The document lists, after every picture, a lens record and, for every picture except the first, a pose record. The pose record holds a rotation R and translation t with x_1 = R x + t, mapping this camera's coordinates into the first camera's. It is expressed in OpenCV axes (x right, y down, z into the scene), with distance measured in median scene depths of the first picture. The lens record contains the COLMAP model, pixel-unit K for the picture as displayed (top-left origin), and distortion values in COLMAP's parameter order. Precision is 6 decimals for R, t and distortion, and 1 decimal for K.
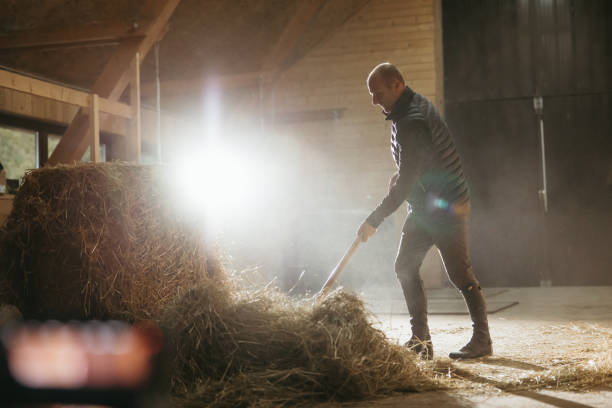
lens RADIAL K [[944.5, 0, 306.0], [0, 944.5, 204.0], [0, 0, 1]] dist [0.012590, 0.048525]
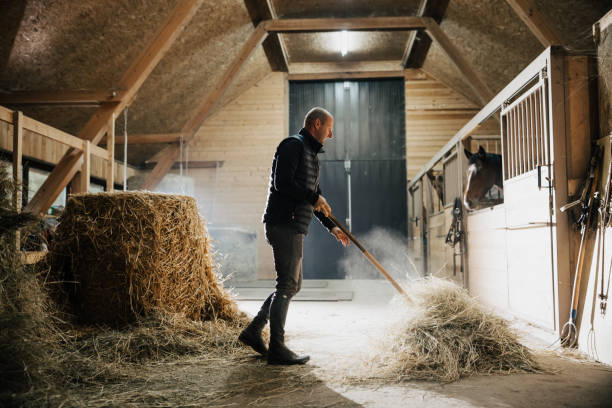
lens RADIAL K [[589.8, 0, 293.5], [0, 589.8, 205.0], [0, 0, 1]] dist [0.002581, 0.005842]
pose [[0.975769, 0.039220, 0.215257, -0.097248], [-0.032746, 0.998900, -0.033560, -0.002793], [-0.216337, 0.025698, 0.975981, 0.085999]]
